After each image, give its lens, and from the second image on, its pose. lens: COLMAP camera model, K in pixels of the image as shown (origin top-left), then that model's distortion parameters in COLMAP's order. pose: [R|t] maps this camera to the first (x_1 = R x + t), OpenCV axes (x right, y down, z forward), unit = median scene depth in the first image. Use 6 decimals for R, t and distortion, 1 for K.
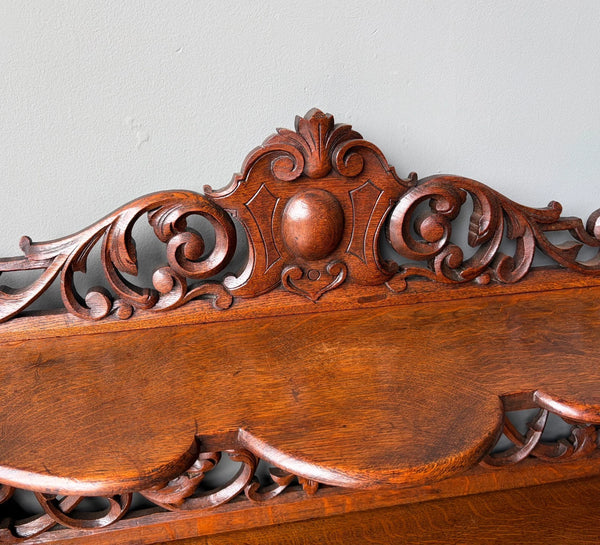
lens RADIAL K [[565.8, 0, 268.1], [0, 565.8, 262.3], [0, 0, 1]] dist [0.002286, 0.006193]
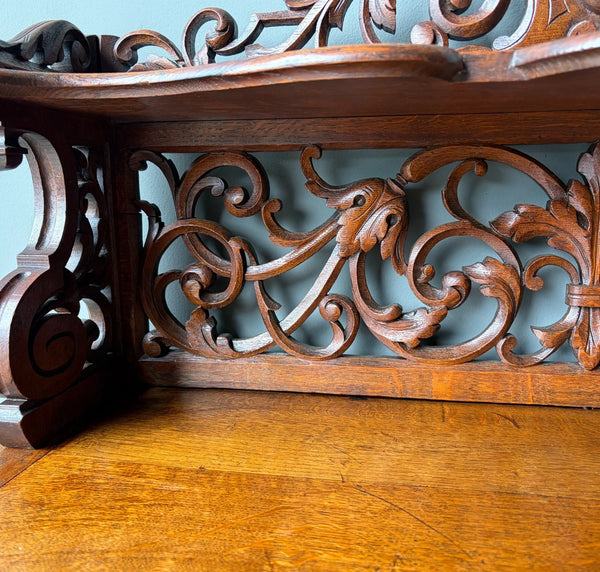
lens RADIAL K [[598.8, 0, 290.7], [0, 598.8, 285.9], [0, 0, 1]] dist [0.085816, -0.147280]
pose [[0.932804, 0.057714, -0.355732, -0.016531], [-0.125842, 0.977121, -0.171457, 0.583262], [0.337698, 0.204702, 0.918726, 0.124544]]
